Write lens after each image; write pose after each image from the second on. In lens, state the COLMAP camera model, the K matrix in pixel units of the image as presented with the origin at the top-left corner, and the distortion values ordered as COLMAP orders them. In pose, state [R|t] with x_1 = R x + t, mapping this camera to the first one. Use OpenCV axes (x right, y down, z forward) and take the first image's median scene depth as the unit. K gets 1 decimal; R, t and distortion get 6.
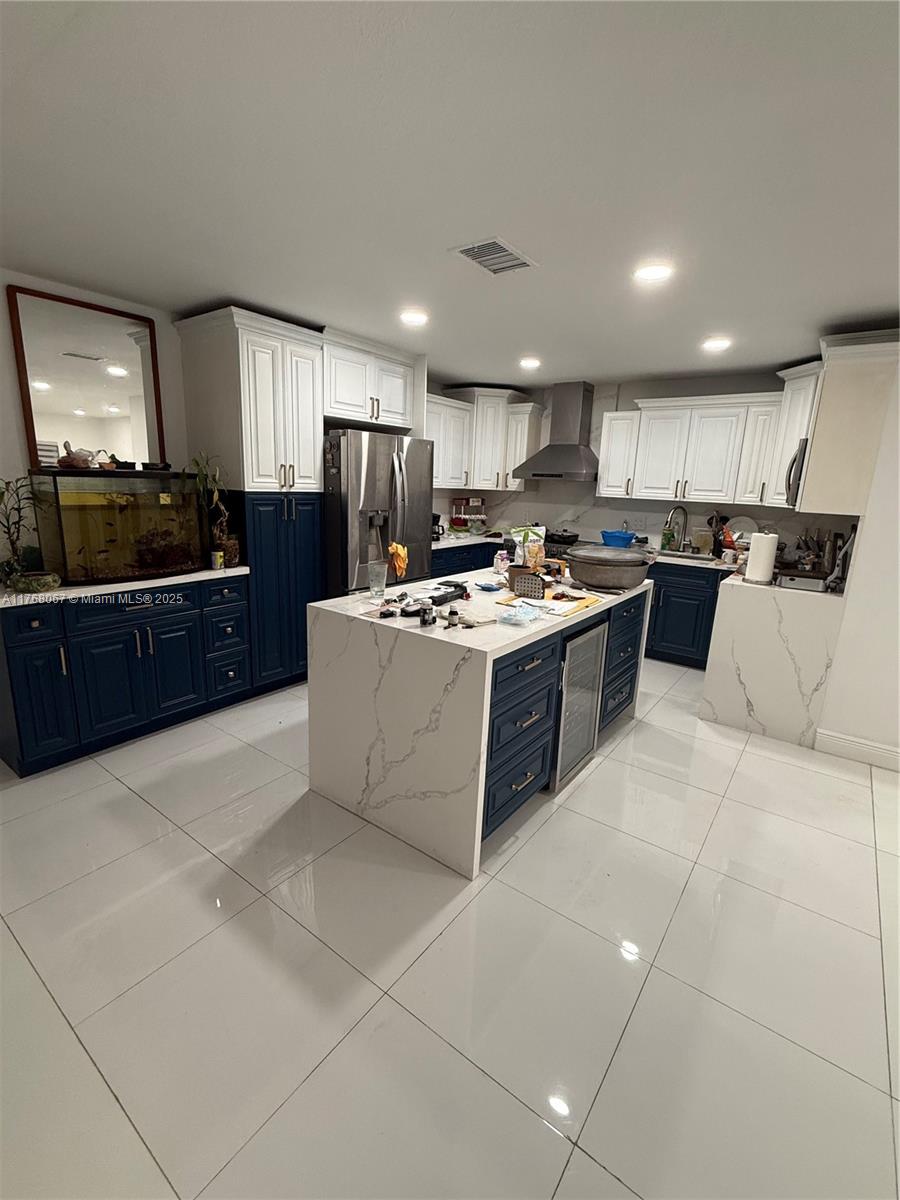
lens RADIAL K [[527.3, 0, 449.6], [0, 527.3, 600.1], [0, 0, 1]] dist [-0.001347, -0.000059]
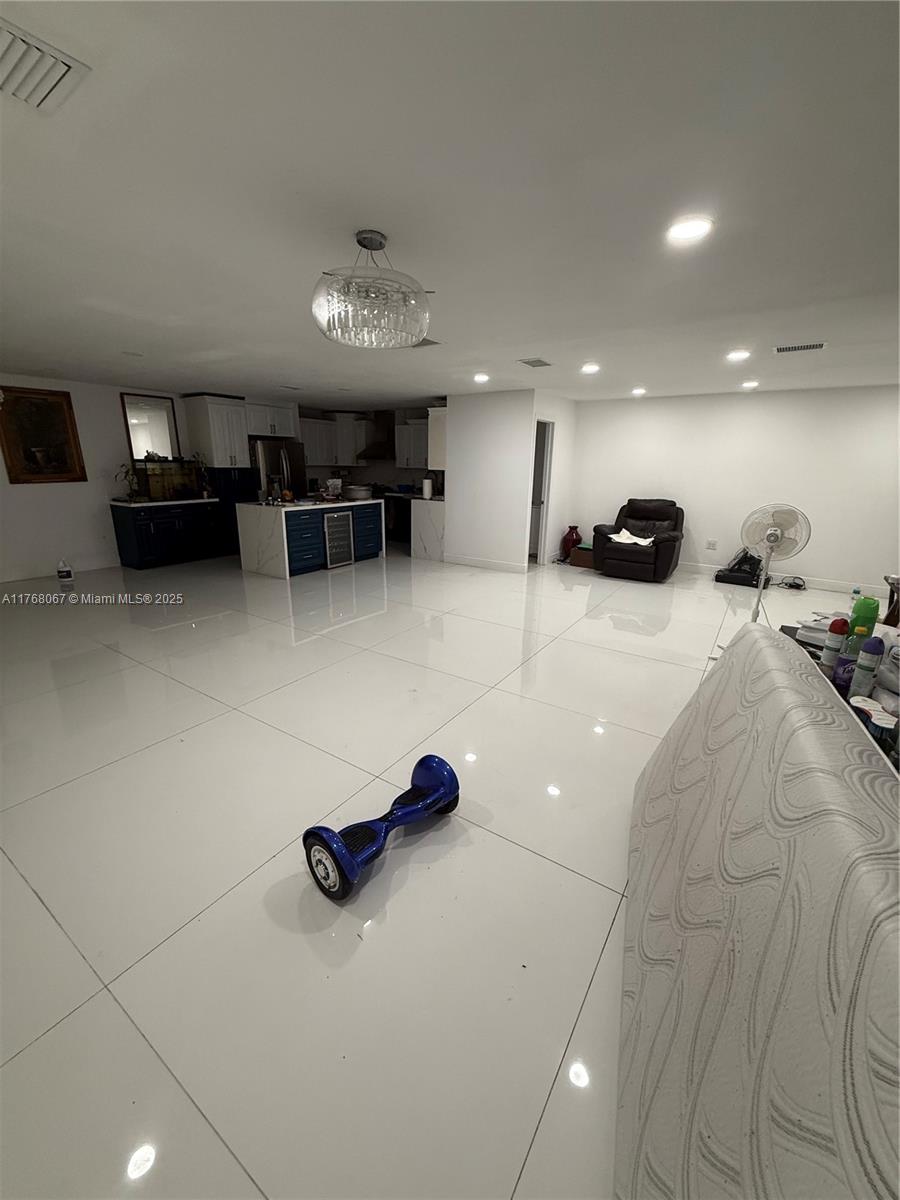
lens RADIAL K [[478.0, 0, 449.1], [0, 478.0, 596.7], [0, 0, 1]] dist [0.000847, 0.000020]
pose [[0.998464, -0.036453, 0.041726, 0.587668], [0.034310, 0.998111, 0.050960, 0.318781], [-0.043505, -0.049450, 0.997829, -1.303723]]
